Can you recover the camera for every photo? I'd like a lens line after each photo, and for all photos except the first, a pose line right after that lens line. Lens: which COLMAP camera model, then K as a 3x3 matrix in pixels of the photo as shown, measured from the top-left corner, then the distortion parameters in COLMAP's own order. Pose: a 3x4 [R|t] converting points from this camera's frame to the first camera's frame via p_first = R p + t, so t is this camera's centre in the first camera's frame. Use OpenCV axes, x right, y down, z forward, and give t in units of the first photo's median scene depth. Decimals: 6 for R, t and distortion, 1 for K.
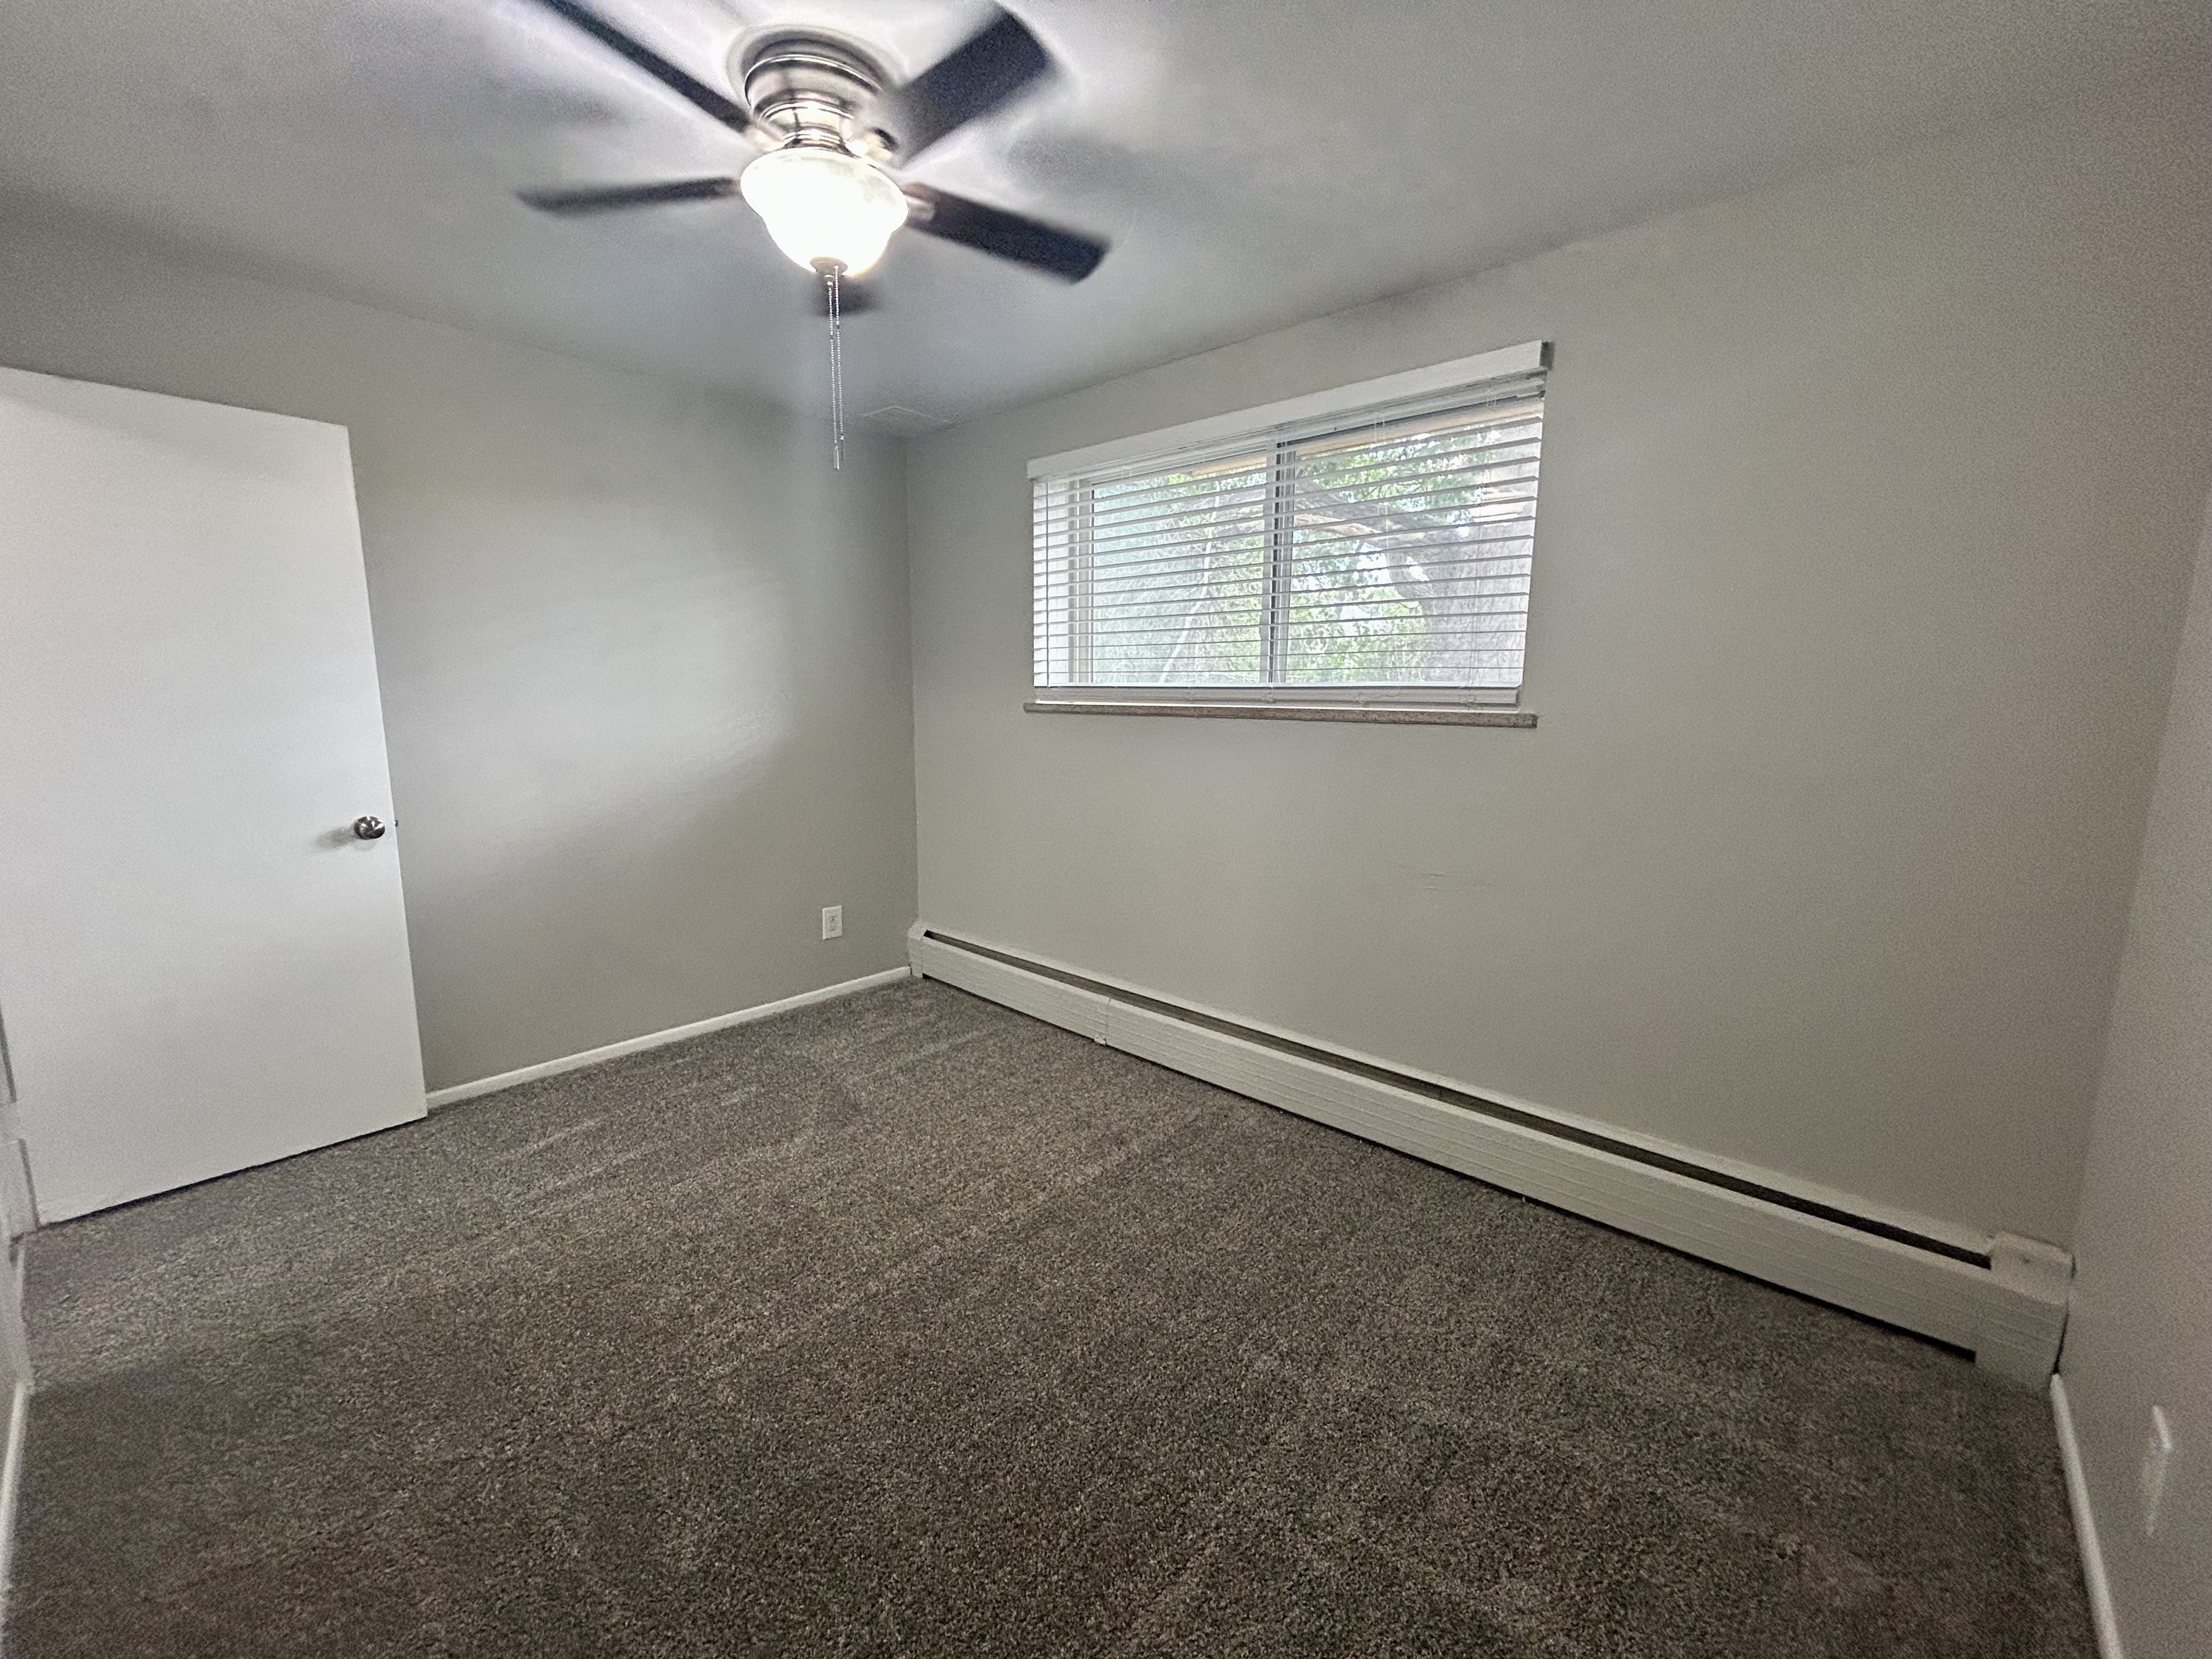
lens RADIAL K [[891.3, 0, 1103.6], [0, 891.3, 825.9], [0, 0, 1]] dist [-0.002707, 0.000222]
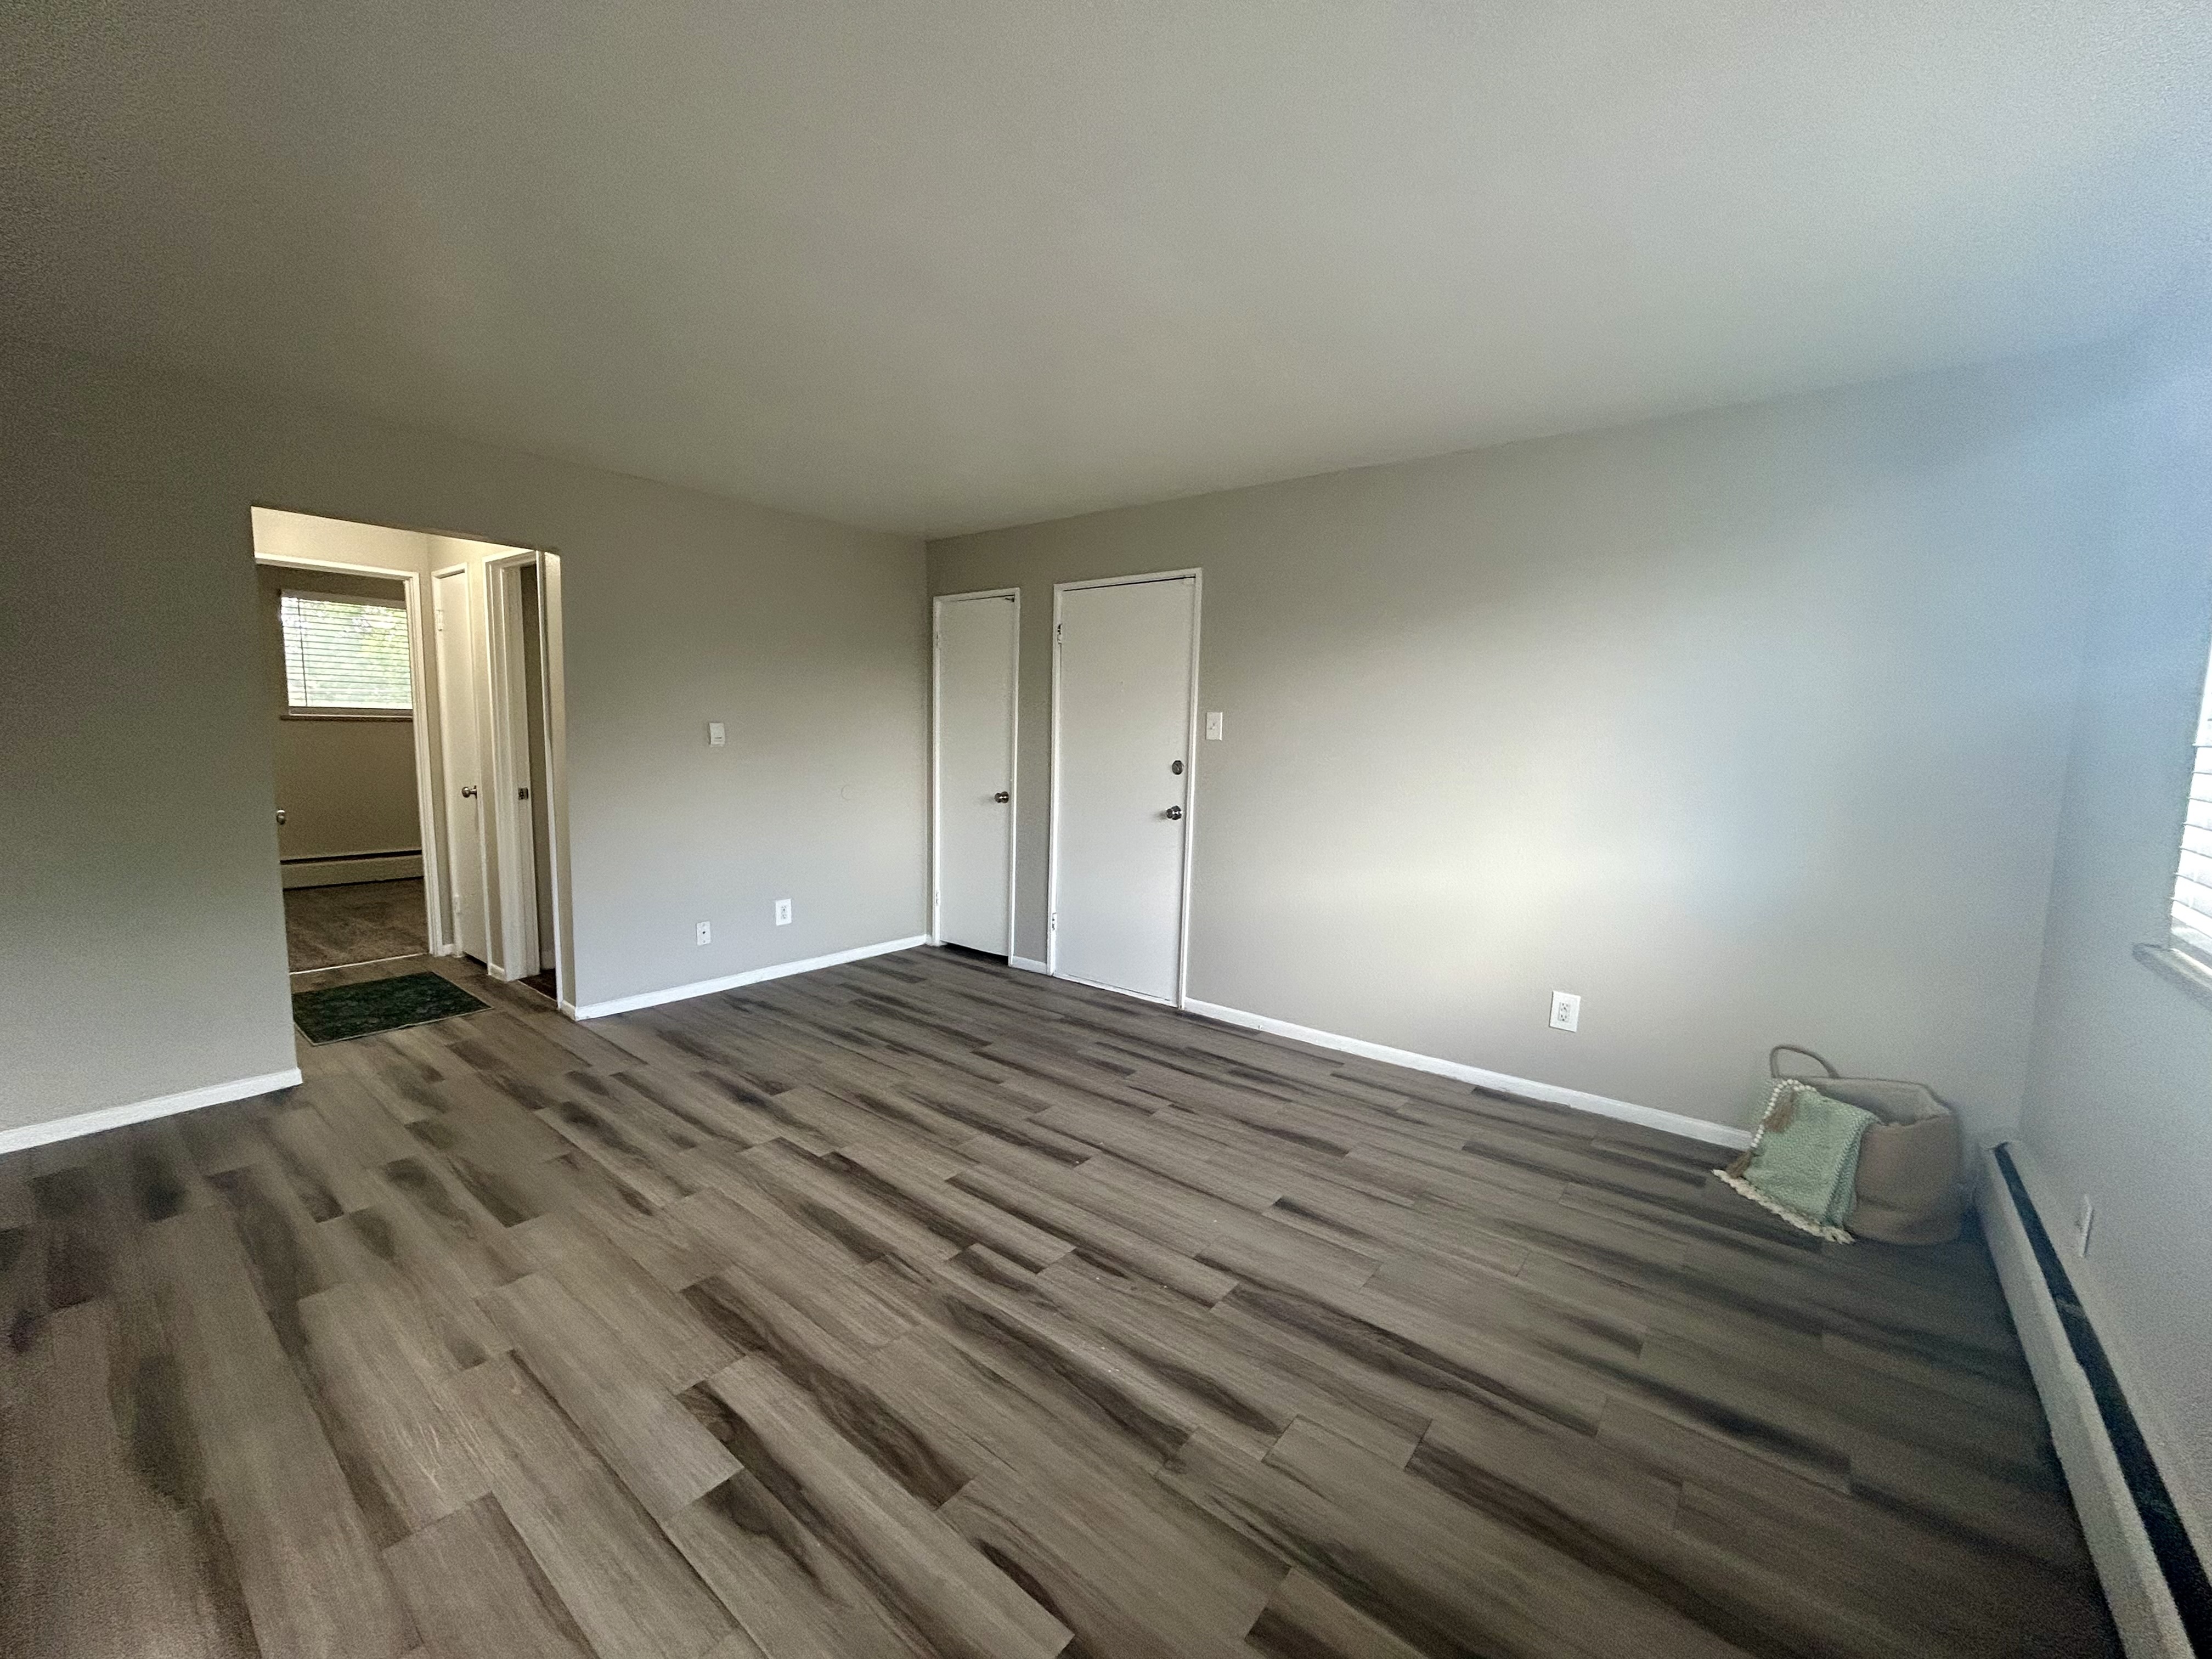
lens RADIAL K [[890.3, 0, 1103.8], [0, 890.3, 826.2], [0, 0, 1]] dist [-0.001882, -0.000294]
pose [[-0.061134, -0.115970, 0.991370, -2.407893], [0.128748, 0.984014, 0.123049, 0.088513], [-0.989791, 0.135159, -0.045226, -0.654848]]
